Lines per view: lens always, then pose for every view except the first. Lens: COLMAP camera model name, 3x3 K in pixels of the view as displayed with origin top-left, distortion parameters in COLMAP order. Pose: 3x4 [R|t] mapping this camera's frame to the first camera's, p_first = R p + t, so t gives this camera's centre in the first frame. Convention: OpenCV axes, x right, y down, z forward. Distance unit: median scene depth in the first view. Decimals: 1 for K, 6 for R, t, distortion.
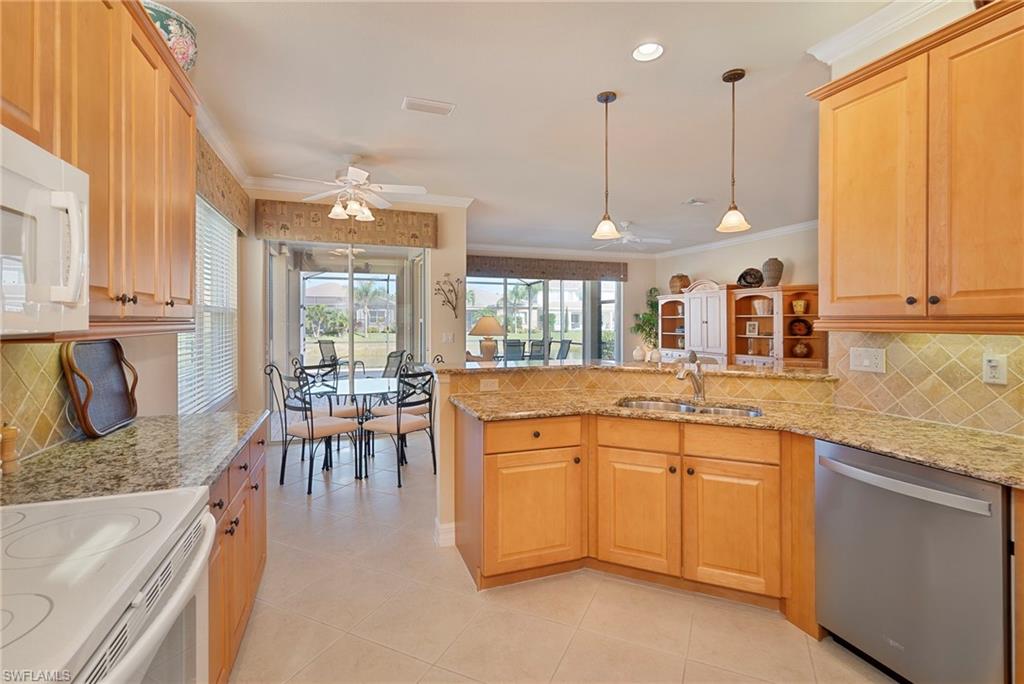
lens RADIAL K [[465.4, 0, 507.2], [0, 465.4, 333.0], [0, 0, 1]] dist [-0.000589, -0.000135]
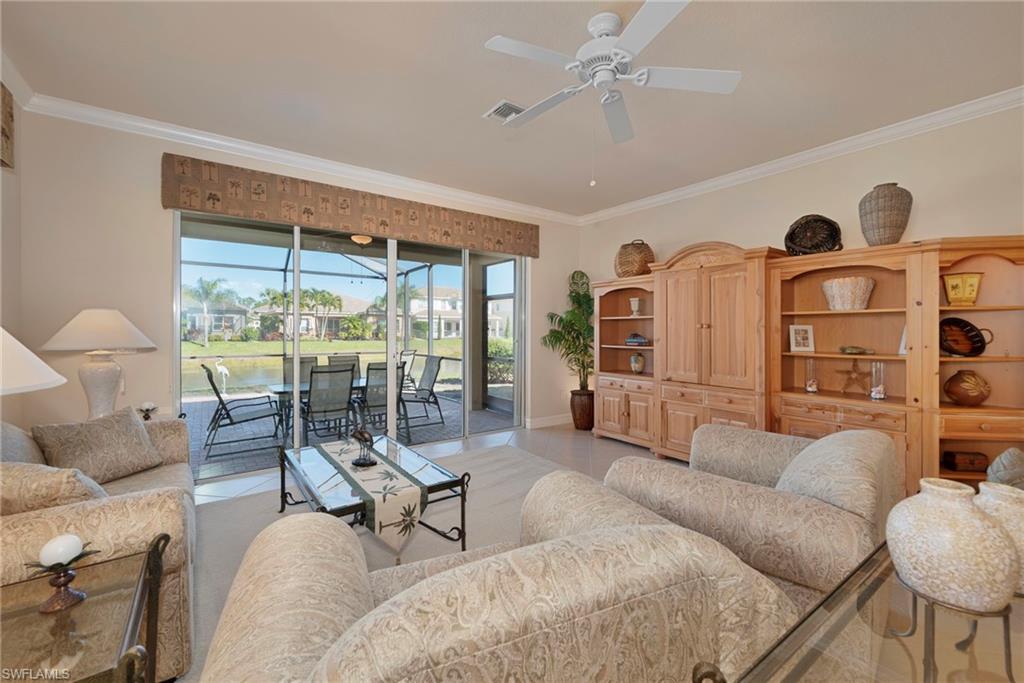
lens RADIAL K [[465.4, 0, 516.3], [0, 465.4, 335.3], [0, 0, 1]] dist [-0.000589, -0.000135]
pose [[0.958784, 0.002055, 0.284129, 0.069053], [0.001538, 0.999922, -0.012424, -0.005750], [-0.284132, 0.012348, 0.958706, 0.474216]]
